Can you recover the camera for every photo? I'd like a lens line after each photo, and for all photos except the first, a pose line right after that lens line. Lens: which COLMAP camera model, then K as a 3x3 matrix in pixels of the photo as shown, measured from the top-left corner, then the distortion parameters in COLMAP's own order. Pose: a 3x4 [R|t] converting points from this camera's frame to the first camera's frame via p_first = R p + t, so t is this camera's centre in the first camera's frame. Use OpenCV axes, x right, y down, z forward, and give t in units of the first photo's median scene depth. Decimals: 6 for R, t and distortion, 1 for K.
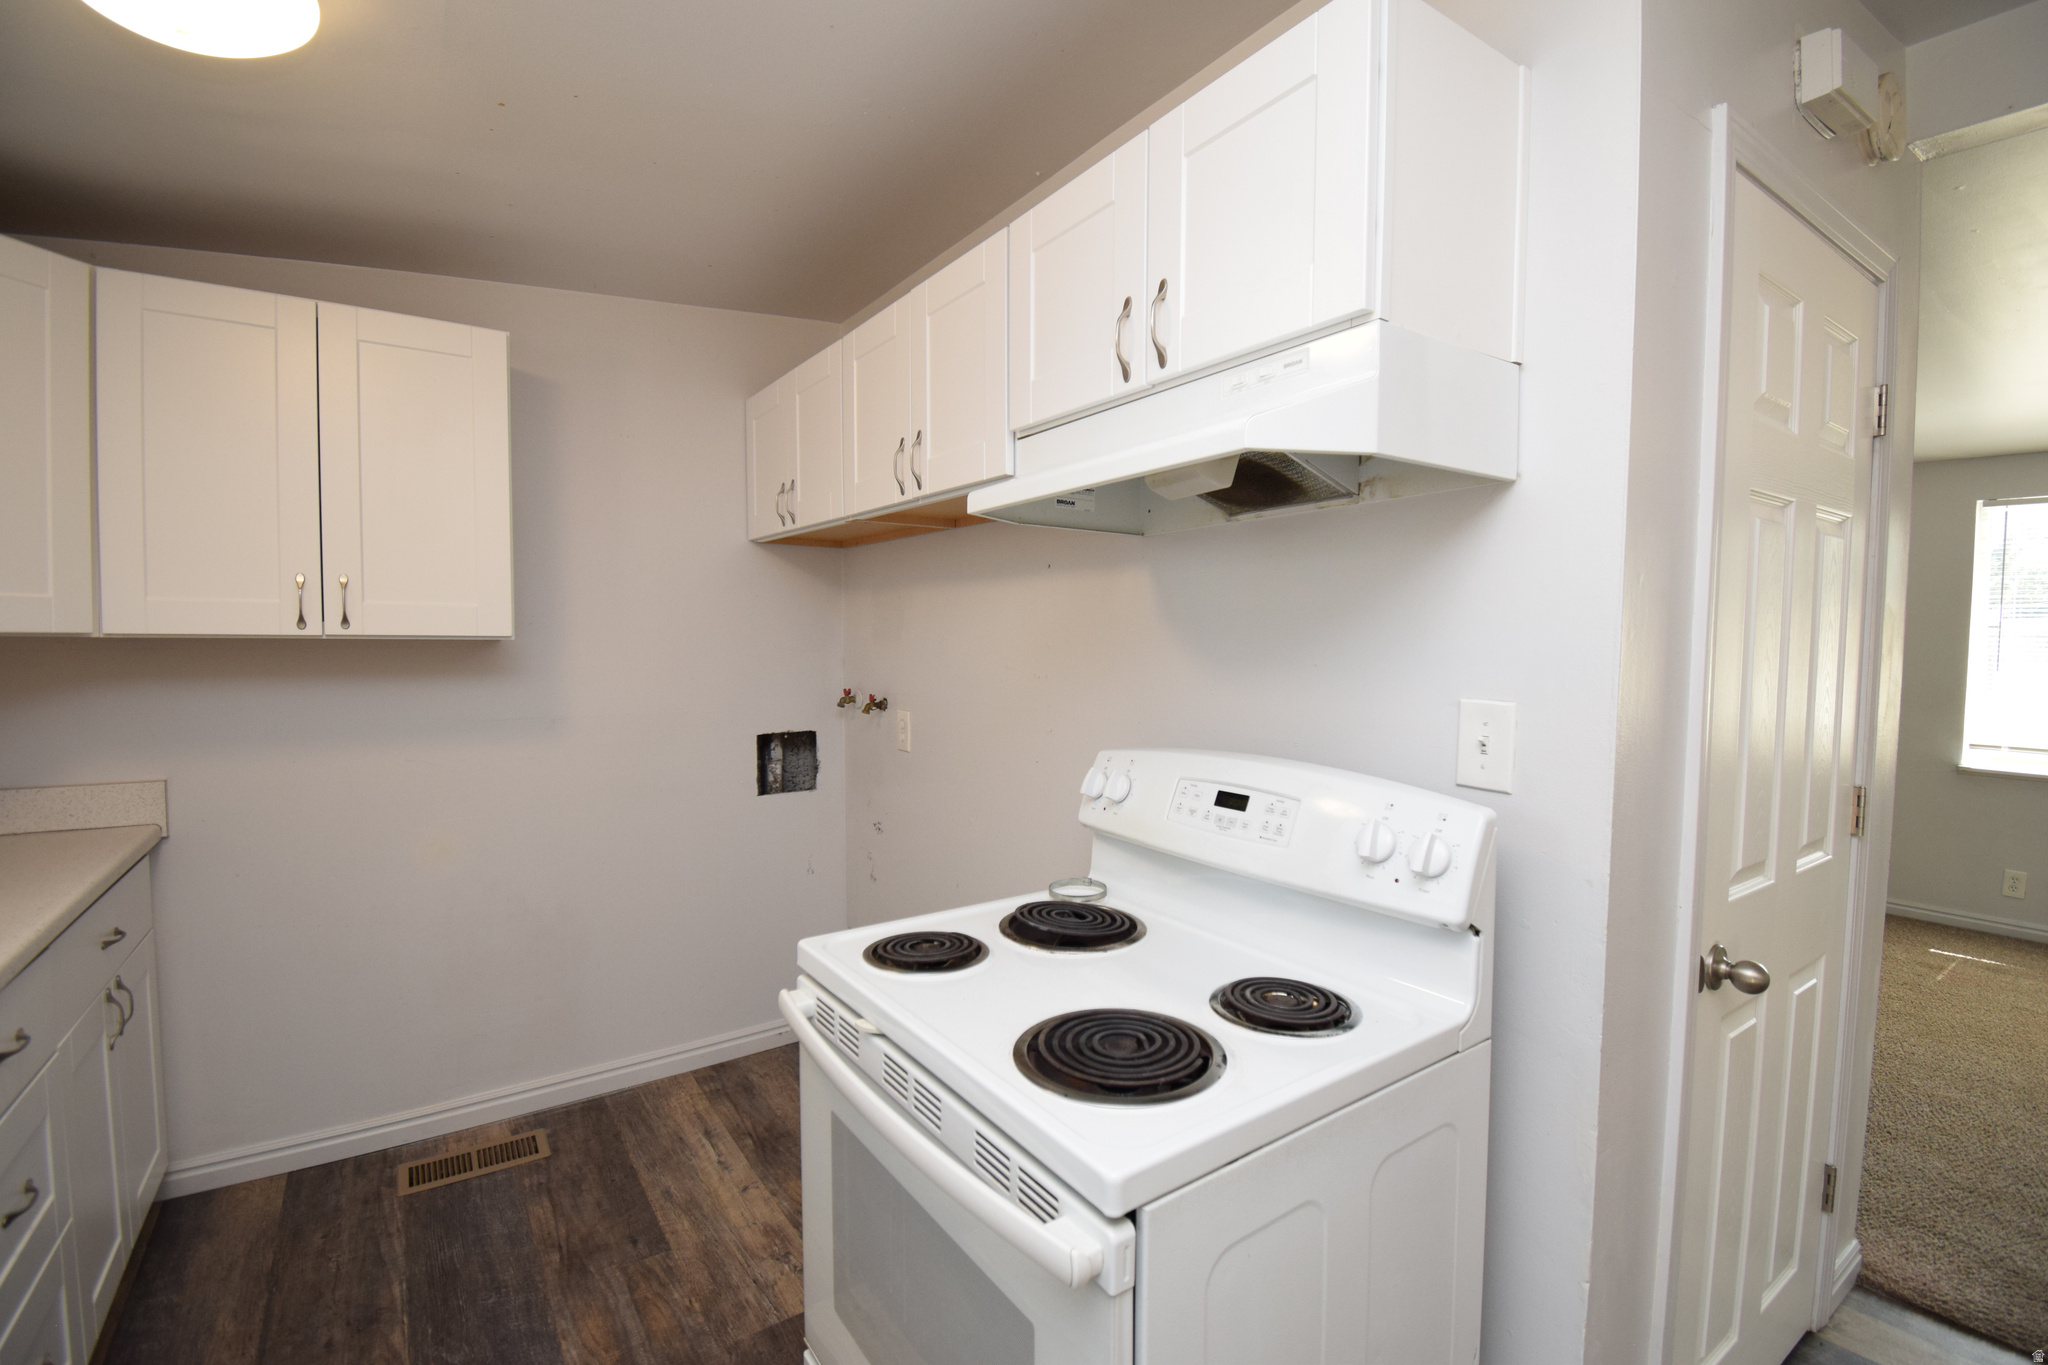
lens RADIAL K [[903.0, 0, 1032.0], [0, 903.0, 686.1], [0, 0, 1]] dist [0.009460, -0.017992]
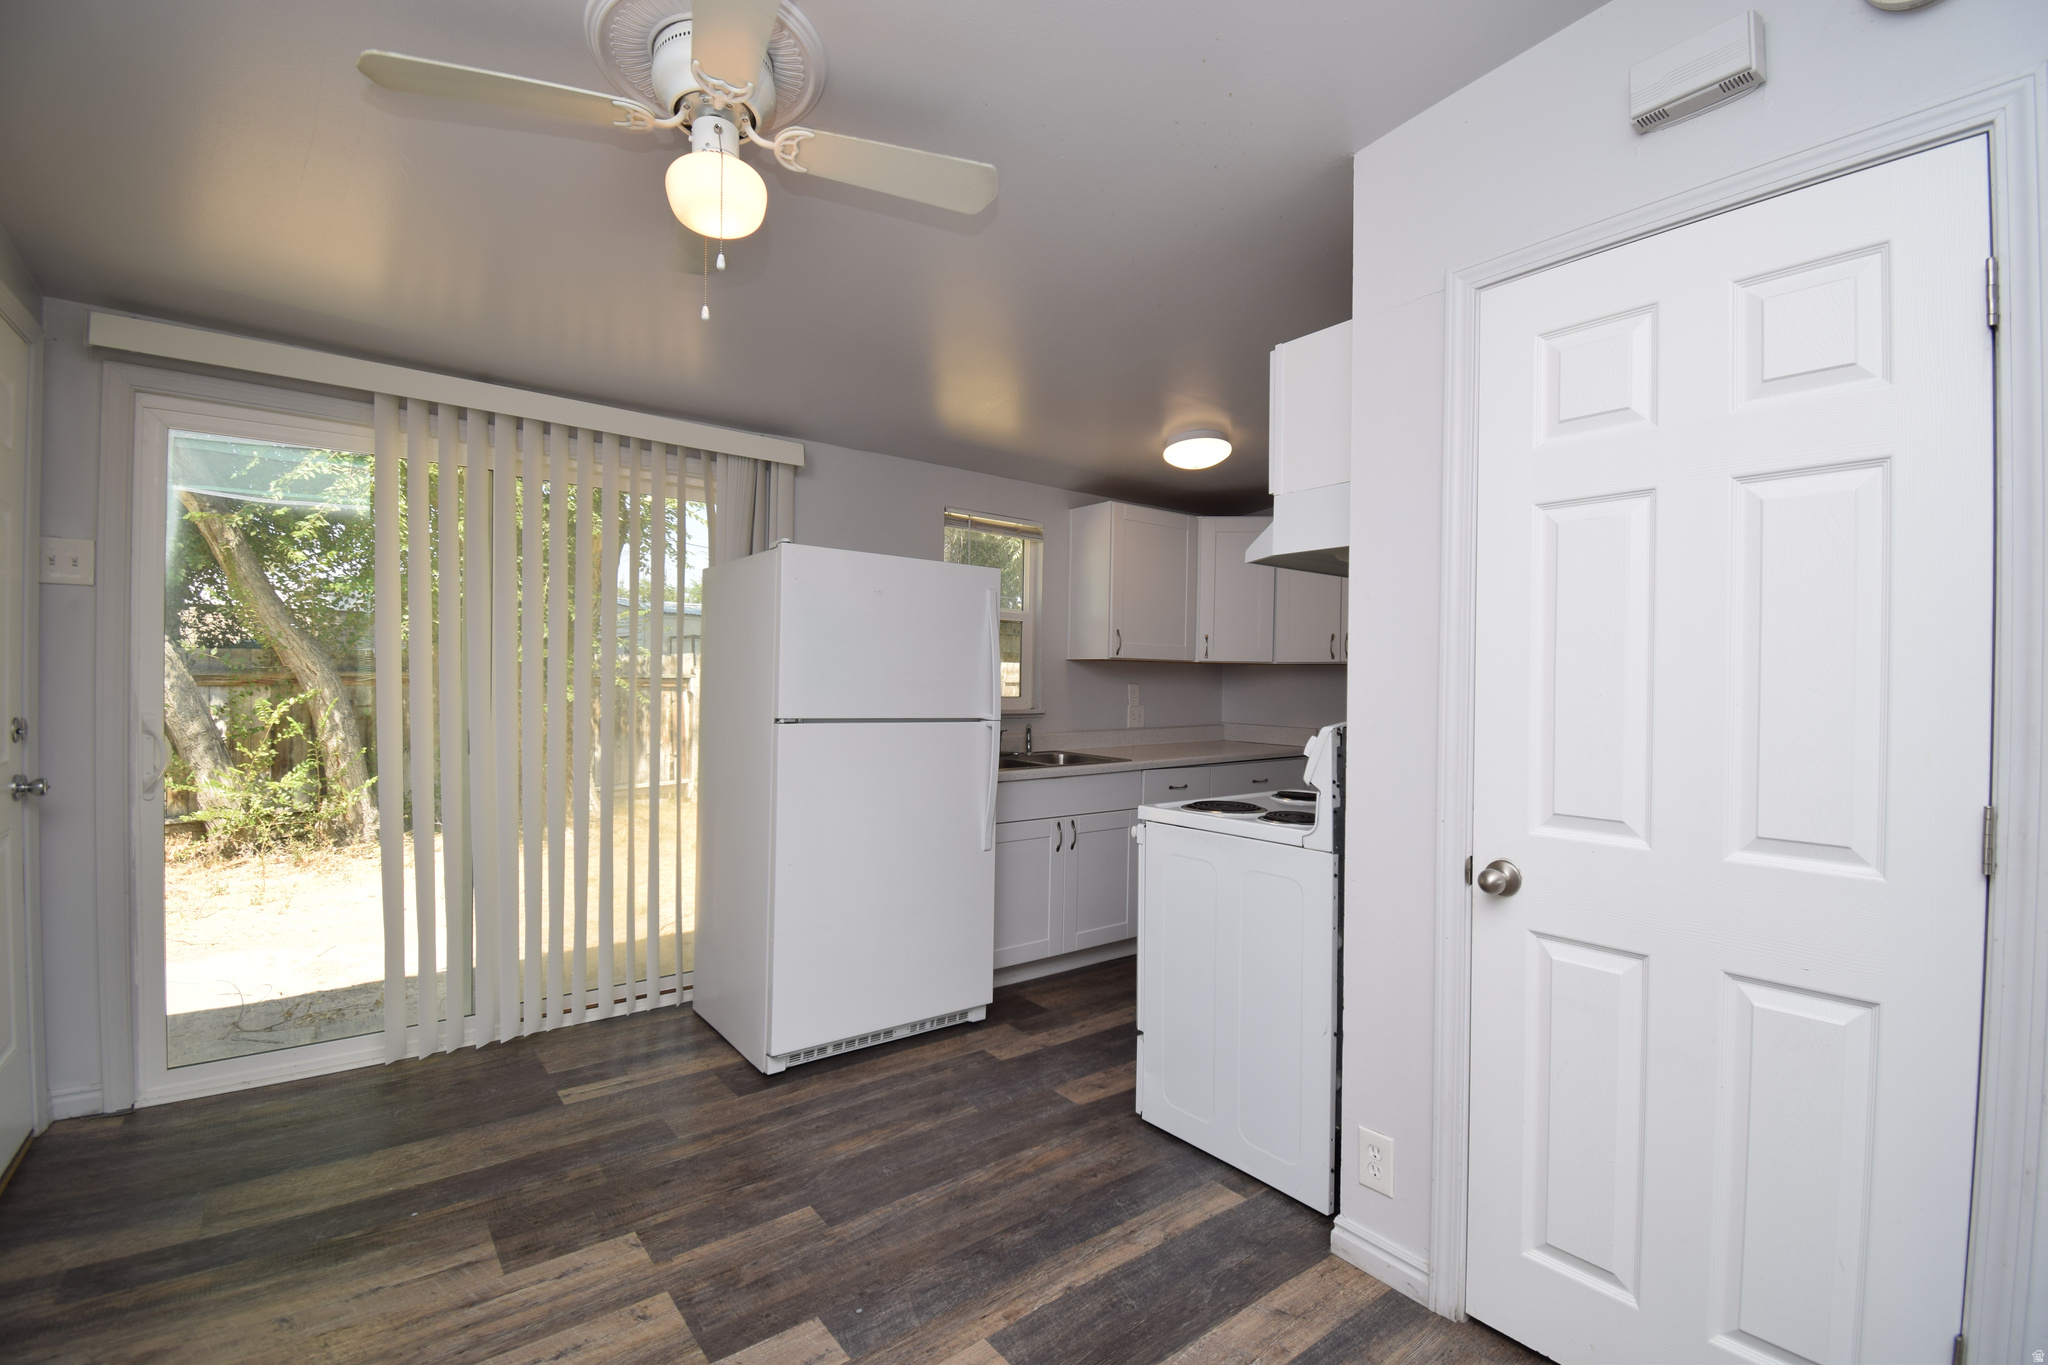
lens RADIAL K [[903.0, 0, 1032.0], [0, 903.0, 686.1], [0, 0, 1]] dist [0.009460, -0.017992]
pose [[0.064561, -0.001498, -0.997913, 1.288797], [-0.062748, 0.998014, -0.005558, 0.057283], [0.995939, 0.062976, 0.064339, 0.141987]]
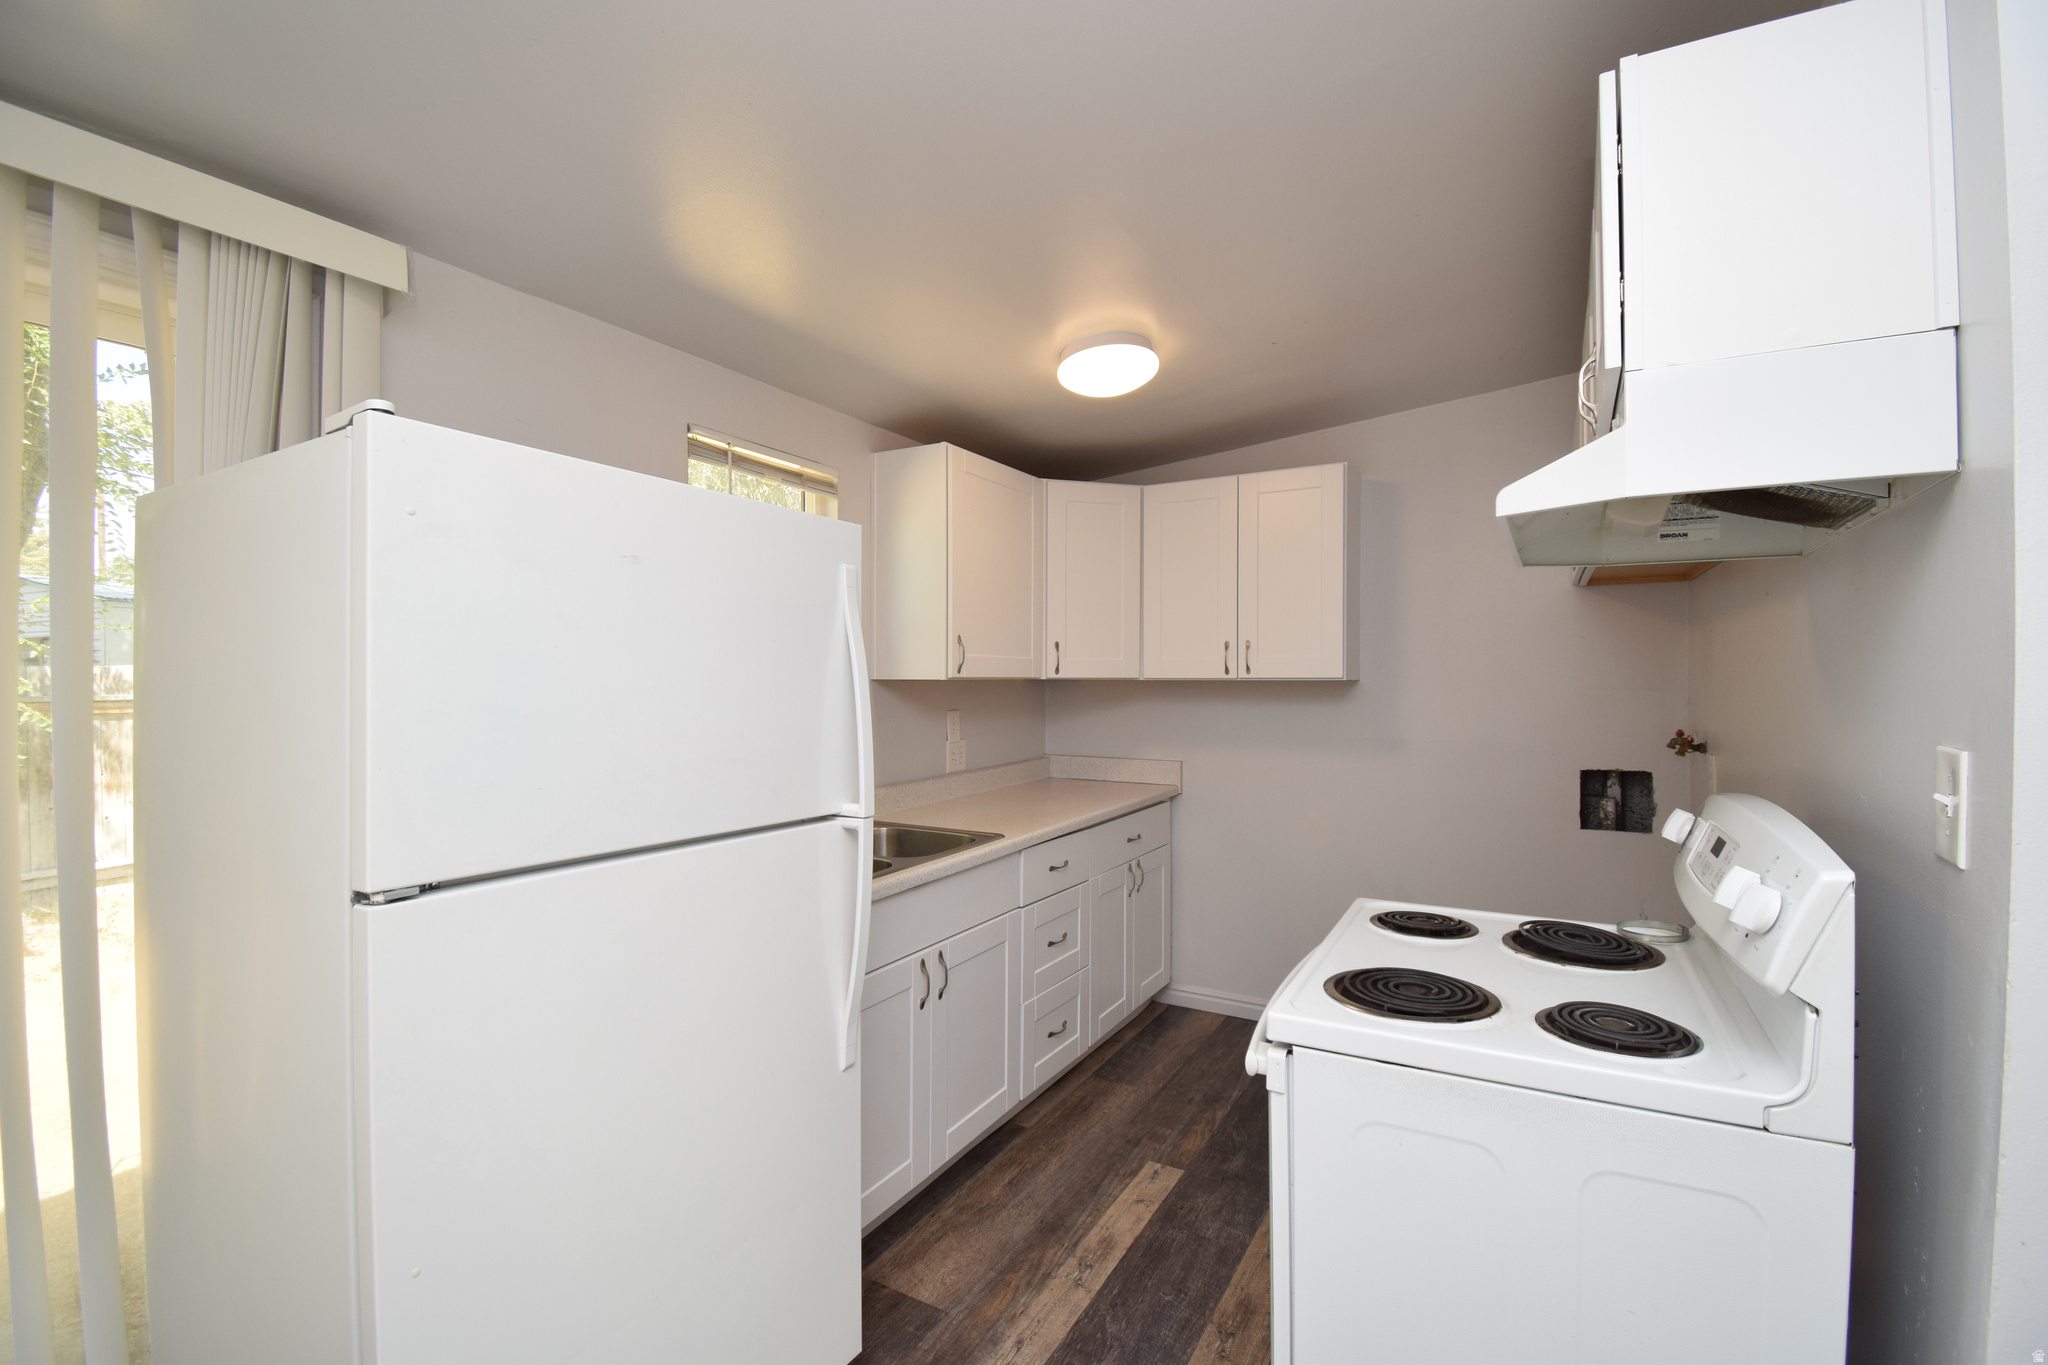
lens RADIAL K [[903.0, 0, 1032.0], [0, 903.0, 686.1], [0, 0, 1]] dist [0.009460, -0.017992]
pose [[0.432430, -0.000990, -0.901667, 0.519429], [-0.039028, 0.999042, -0.019815, 0.004030], [0.900822, 0.043759, 0.431977, -0.035389]]
